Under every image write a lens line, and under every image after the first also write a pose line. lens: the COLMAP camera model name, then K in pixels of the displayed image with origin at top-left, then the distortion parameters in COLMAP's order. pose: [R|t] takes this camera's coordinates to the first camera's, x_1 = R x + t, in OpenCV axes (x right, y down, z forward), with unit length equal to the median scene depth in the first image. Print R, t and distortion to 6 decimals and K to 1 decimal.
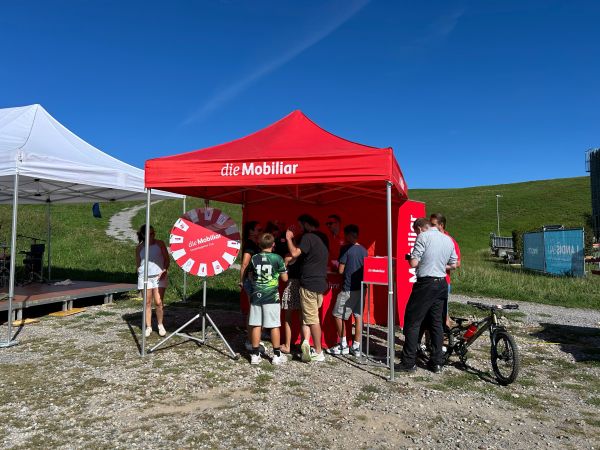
lens RADIAL K [[891.5, 0, 300.0], [0, 891.5, 225.0], [0, 0, 1]] dist [0.203499, -0.737092]
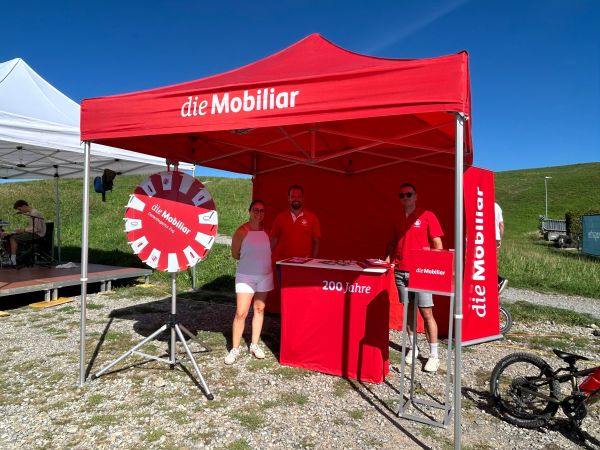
lens RADIAL K [[484.6, 0, 300.6], [0, 484.6, 240.1], [0, 0, 1]] dist [-0.007822, -0.004355]
pose [[0.990306, 0.014808, -0.138112, 0.041910], [-0.007031, 0.998371, 0.056629, 0.011110], [0.138725, -0.055109, 0.988796, 0.646247]]
